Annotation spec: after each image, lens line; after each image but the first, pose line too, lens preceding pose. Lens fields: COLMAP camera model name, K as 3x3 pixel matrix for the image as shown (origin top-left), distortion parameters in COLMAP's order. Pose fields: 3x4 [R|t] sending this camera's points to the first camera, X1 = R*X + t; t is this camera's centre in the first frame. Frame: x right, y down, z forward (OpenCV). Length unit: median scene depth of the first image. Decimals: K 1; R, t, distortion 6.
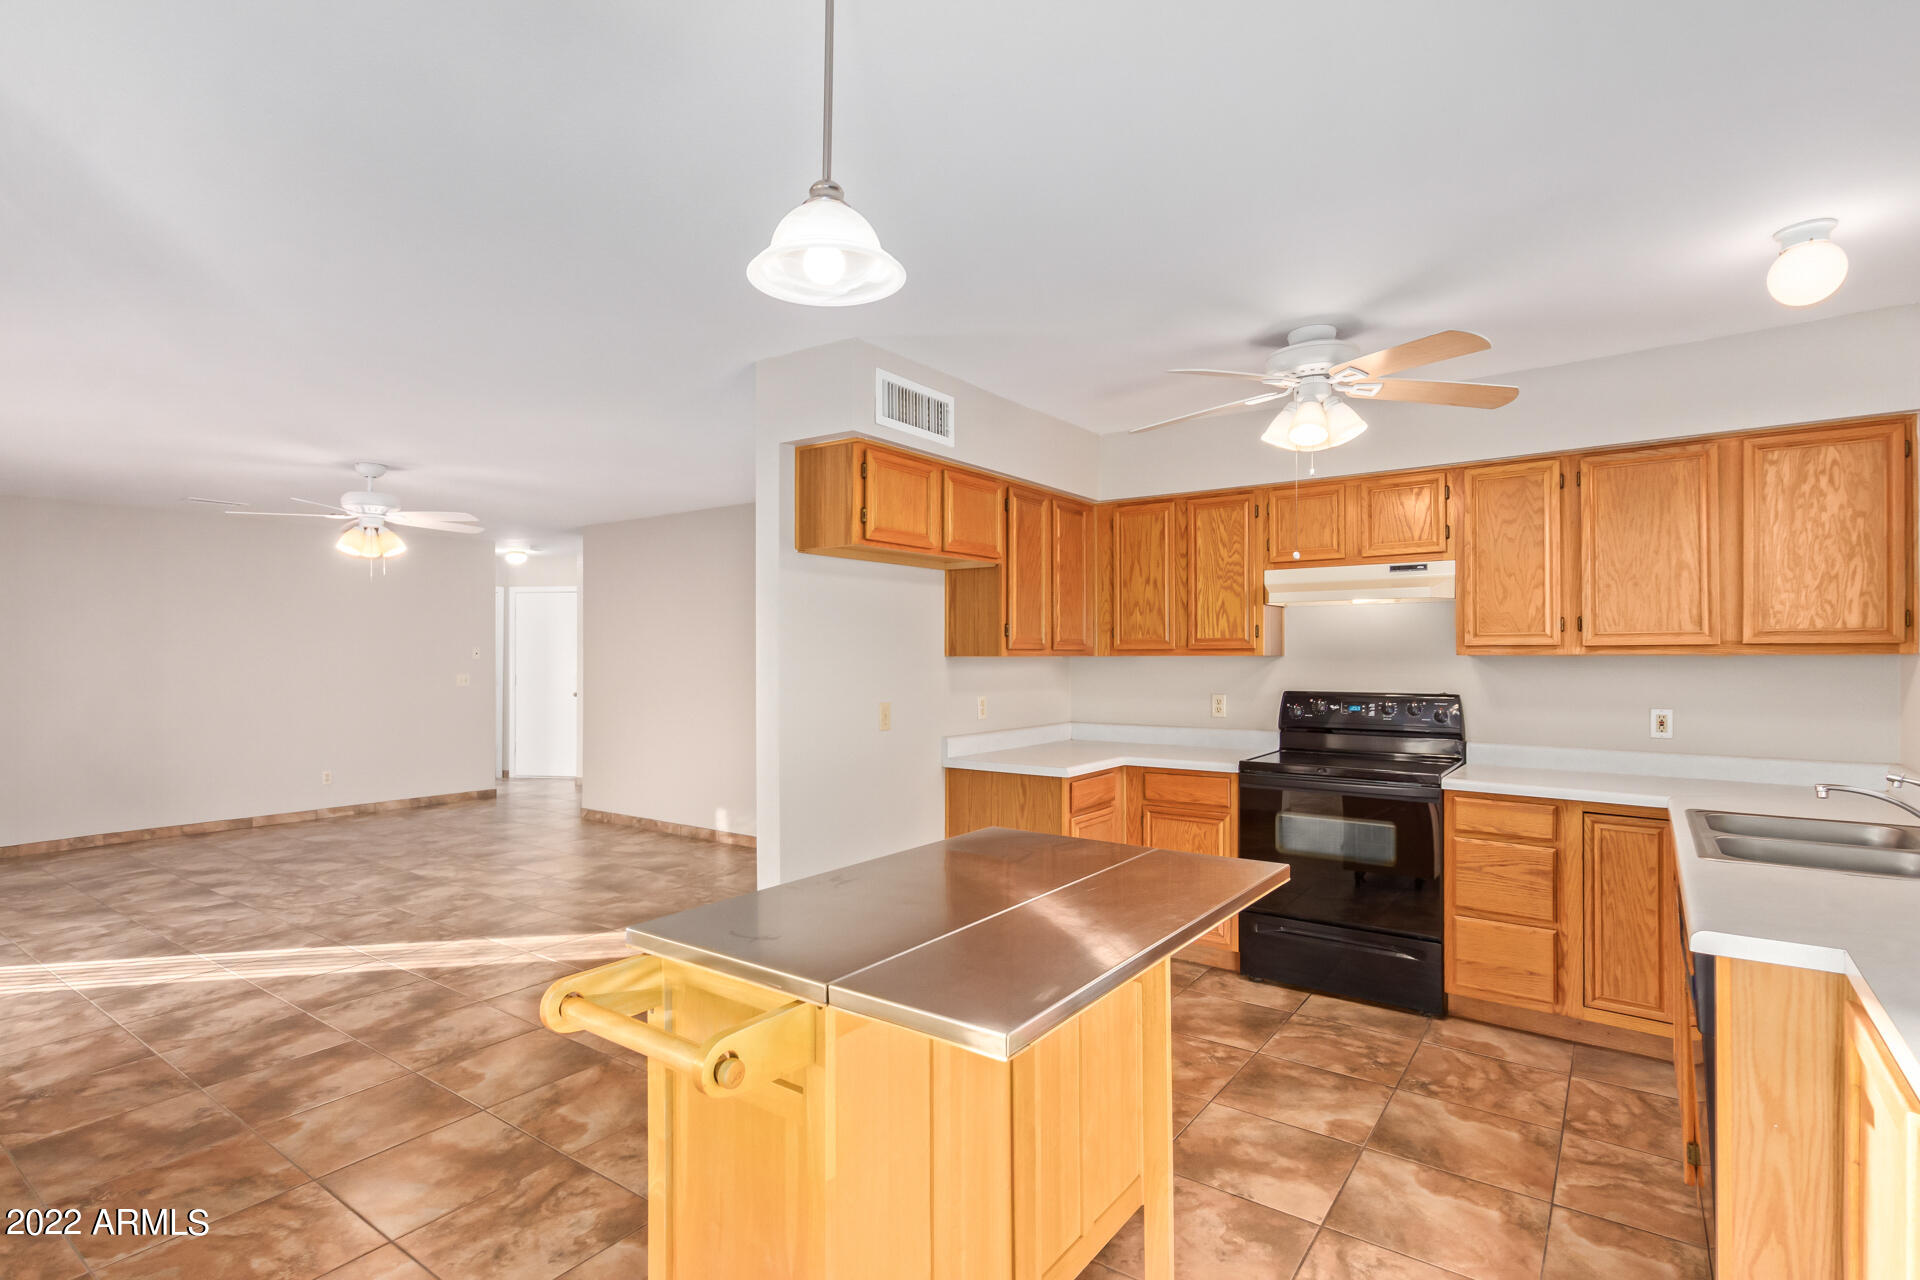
lens RADIAL K [[932.4, 0, 963.2], [0, 932.4, 647.3], [0, 0, 1]] dist [0.013259, -0.003901]
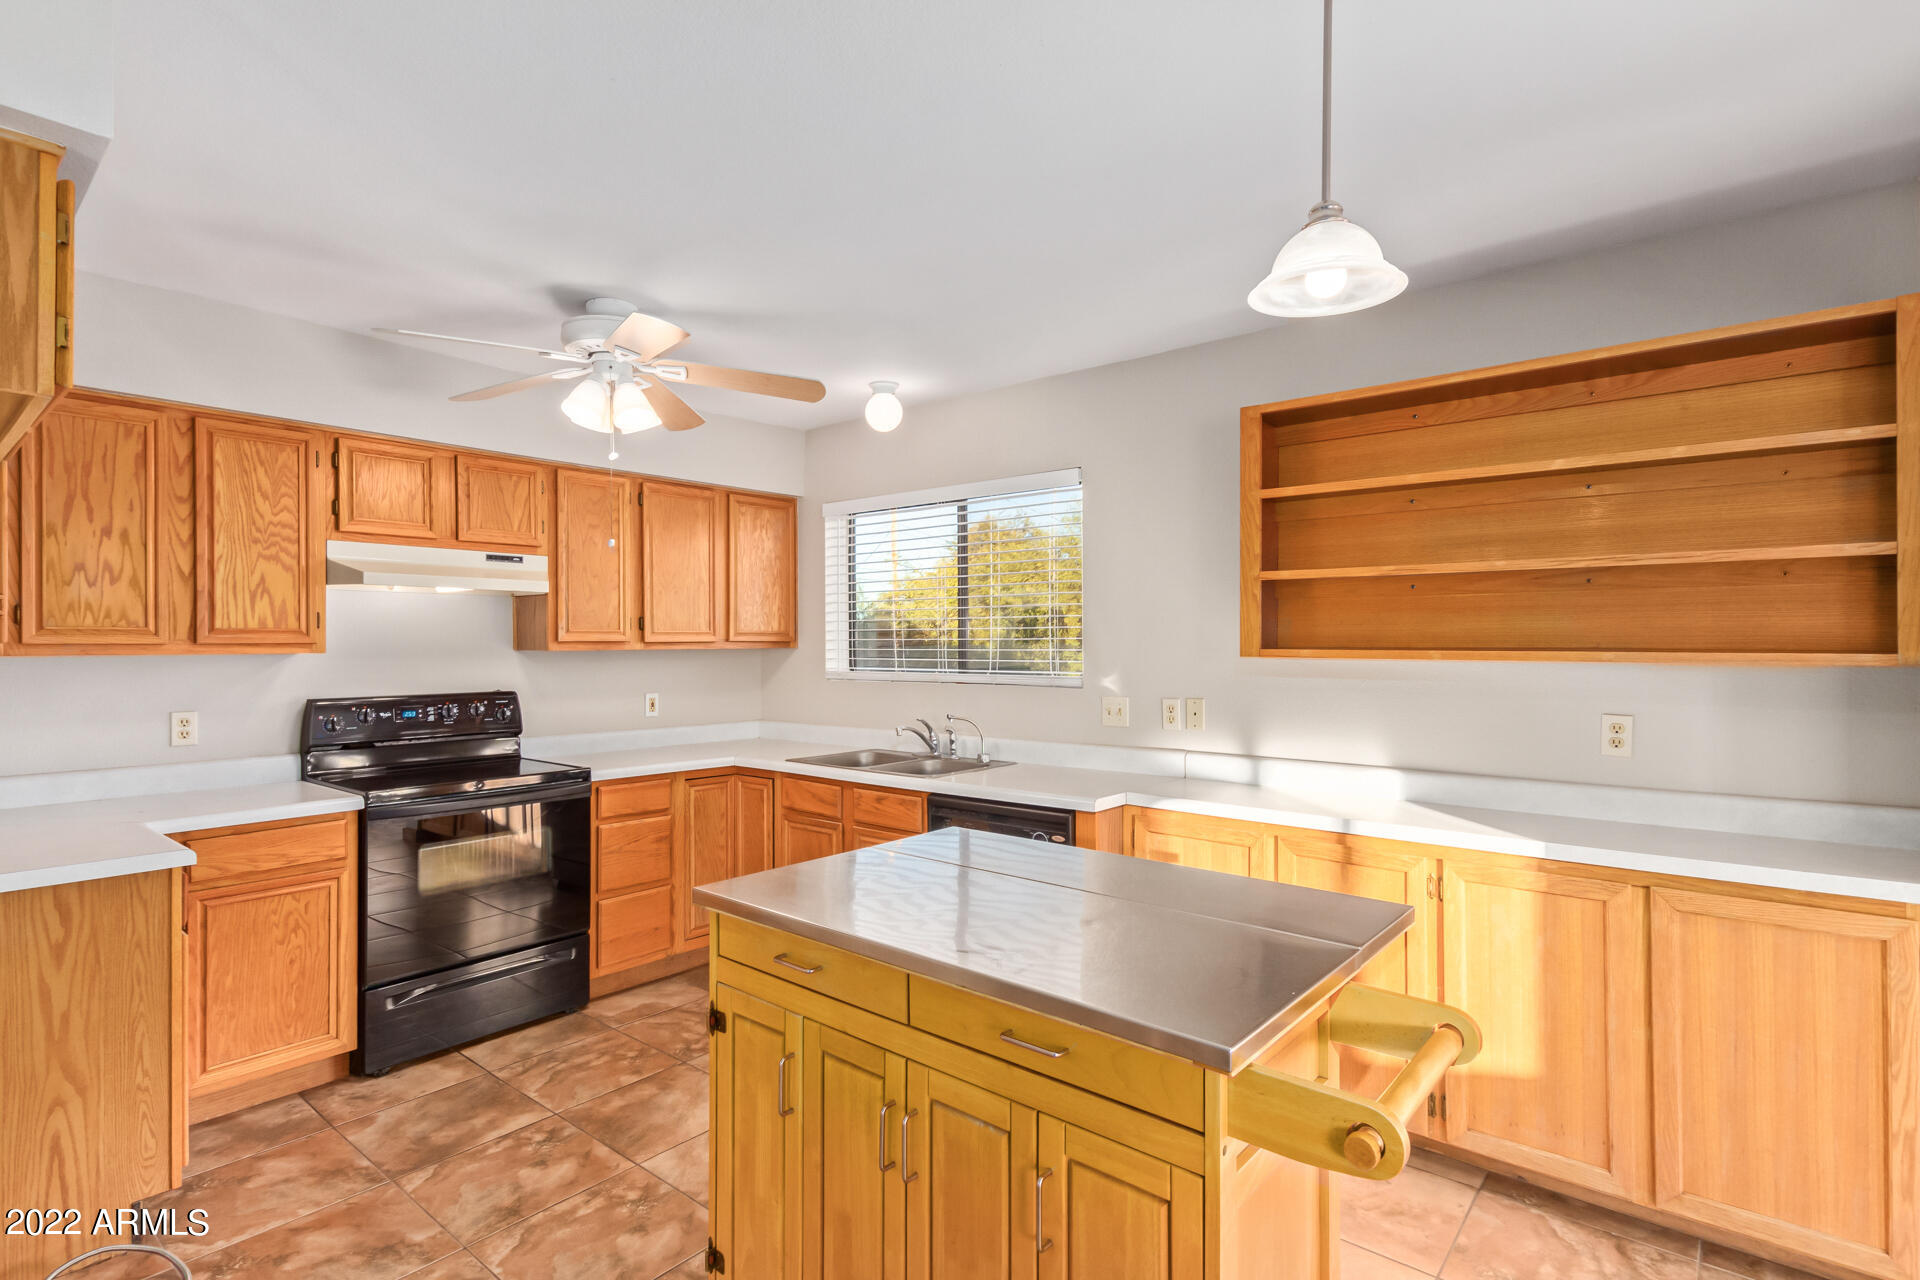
lens RADIAL K [[932.4, 0, 962.9], [0, 932.4, 644.2], [0, 0, 1]] dist [0.013259, -0.003901]
pose [[0.061849, 0.002303, 0.998083, -0.477577], [-0.003490, 0.999992, -0.002091, 0.001869], [-0.998079, -0.003354, 0.061856, 0.524627]]
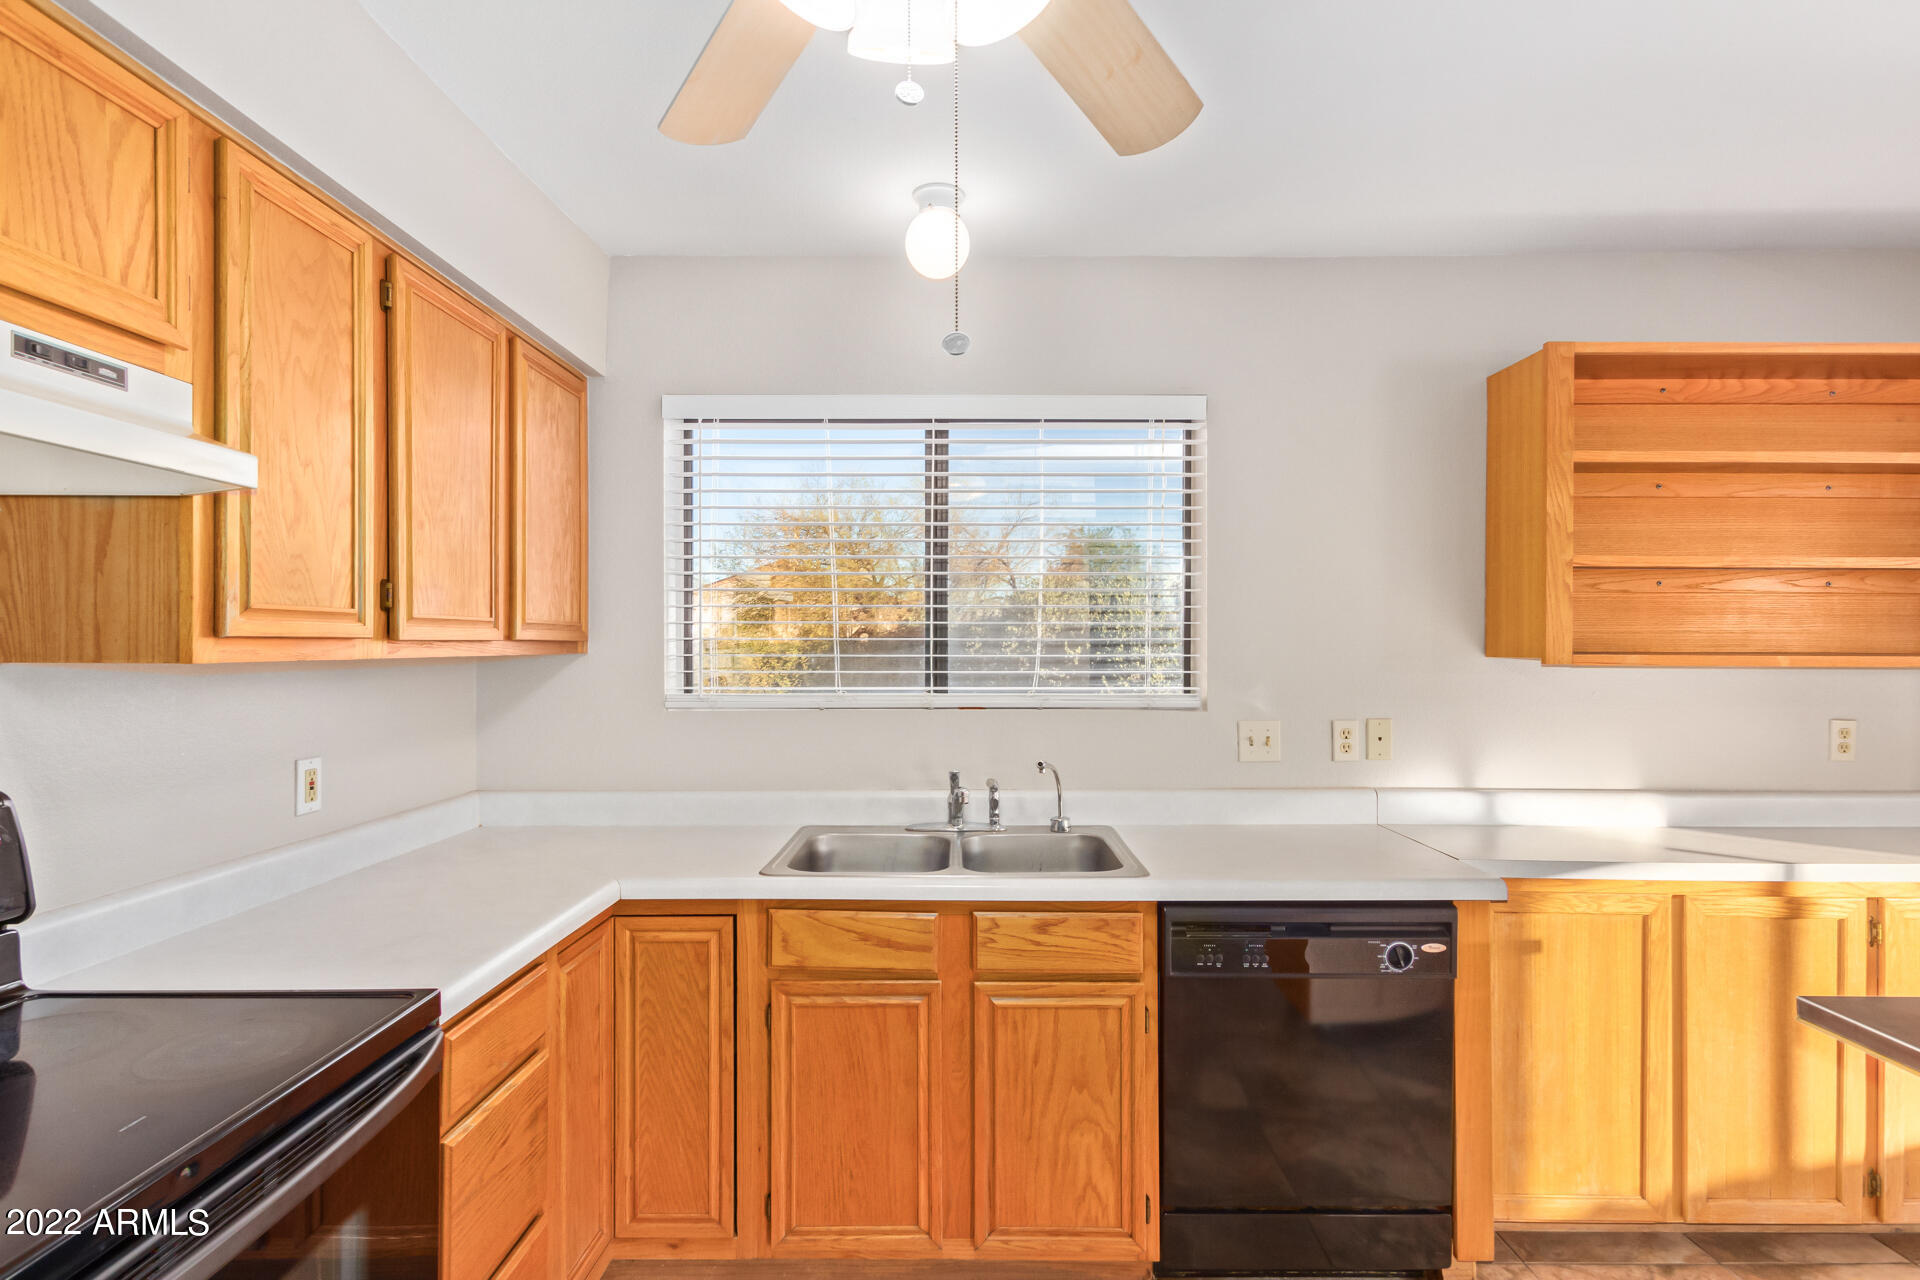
lens RADIAL K [[932.4, 0, 977.2], [0, 932.4, 644.7], [0, 0, 1]] dist [0.013259, -0.003901]
pose [[-0.588139, 0.004168, 0.808749, 0.085459], [-0.003637, 0.999963, -0.007799, 0.003480], [-0.808752, -0.007528, -0.588102, 1.032324]]
